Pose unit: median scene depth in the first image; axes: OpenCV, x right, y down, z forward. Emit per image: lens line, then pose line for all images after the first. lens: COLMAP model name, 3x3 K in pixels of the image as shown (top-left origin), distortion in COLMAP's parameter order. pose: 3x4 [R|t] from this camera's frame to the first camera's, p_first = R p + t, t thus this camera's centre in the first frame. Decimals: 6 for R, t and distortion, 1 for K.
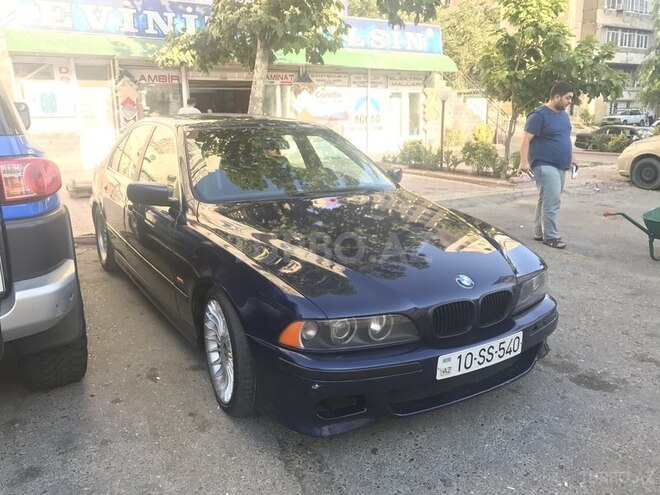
lens RADIAL K [[553.1, 0, 330.0], [0, 553.1, 247.5], [0, 0, 1]] dist [0.011644, -0.008192]
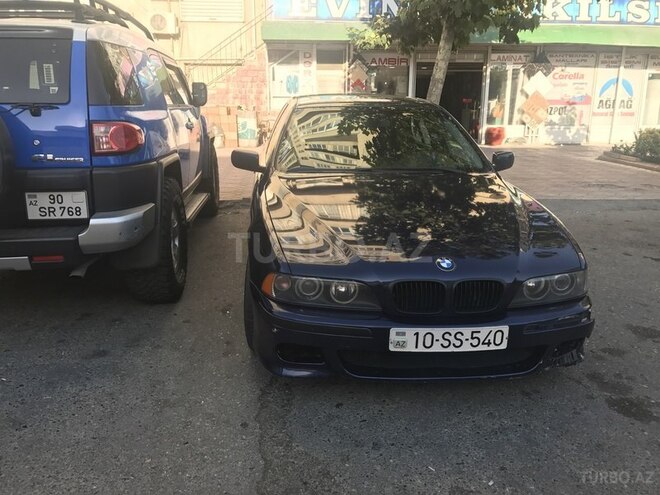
lens RADIAL K [[553.1, 0, 330.0], [0, 553.1, 247.5], [0, 0, 1]] dist [0.011644, -0.008192]
pose [[0.891536, 0.132662, -0.433087, 0.358960], [-0.119984, 0.991160, 0.056617, 0.000977], [0.436769, 0.001488, 0.899572, 0.010881]]
